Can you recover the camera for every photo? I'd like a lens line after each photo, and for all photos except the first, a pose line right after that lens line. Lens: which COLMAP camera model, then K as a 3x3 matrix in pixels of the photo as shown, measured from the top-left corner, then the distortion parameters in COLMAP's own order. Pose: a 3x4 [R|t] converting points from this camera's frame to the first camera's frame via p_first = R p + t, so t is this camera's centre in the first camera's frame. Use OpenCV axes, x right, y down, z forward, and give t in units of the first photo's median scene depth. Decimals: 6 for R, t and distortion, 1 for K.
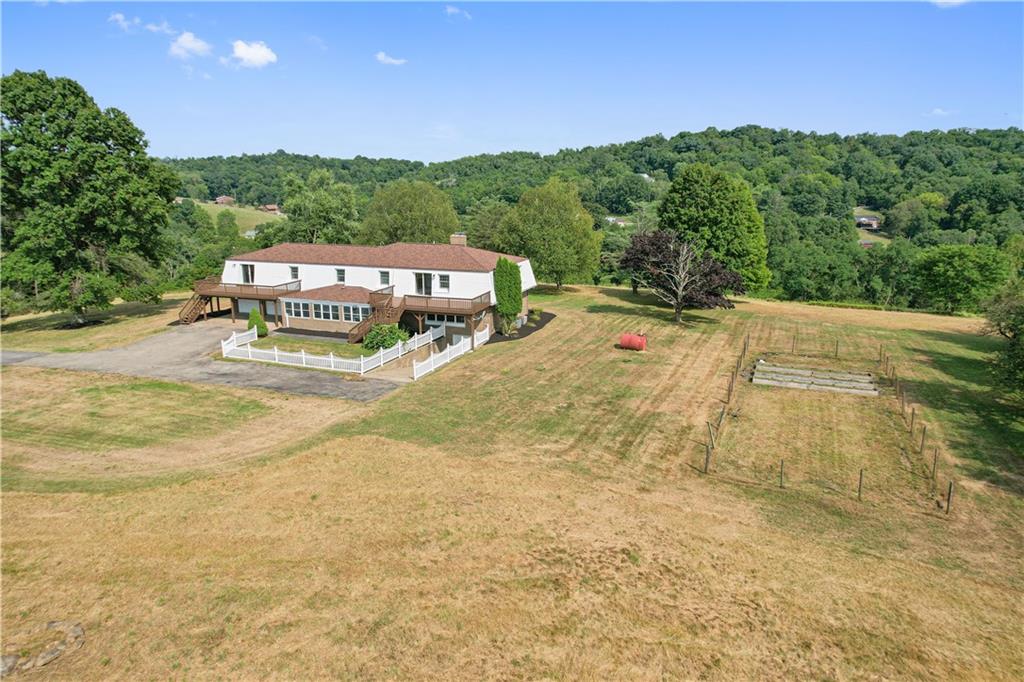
lens RADIAL K [[660.1, 0, 512.0], [0, 660.1, 341.0], [0, 0, 1]] dist [-0.081591, 0.075739]
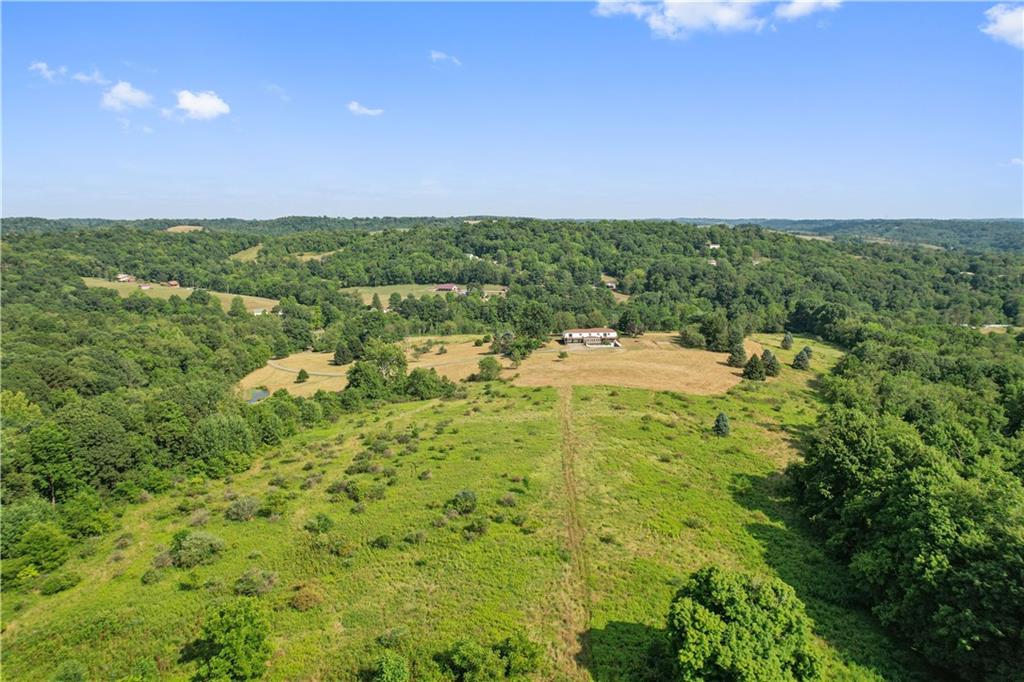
lens RADIAL K [[647.1, 0, 509.1], [0, 647.1, 361.1], [0, 0, 1]] dist [-0.081788, 0.071806]
pose [[0.915651, -0.091831, 0.391344, -0.611450], [0.101361, 0.994843, -0.003716, 0.016871], [-0.388985, 0.043069, 0.920237, -0.773154]]
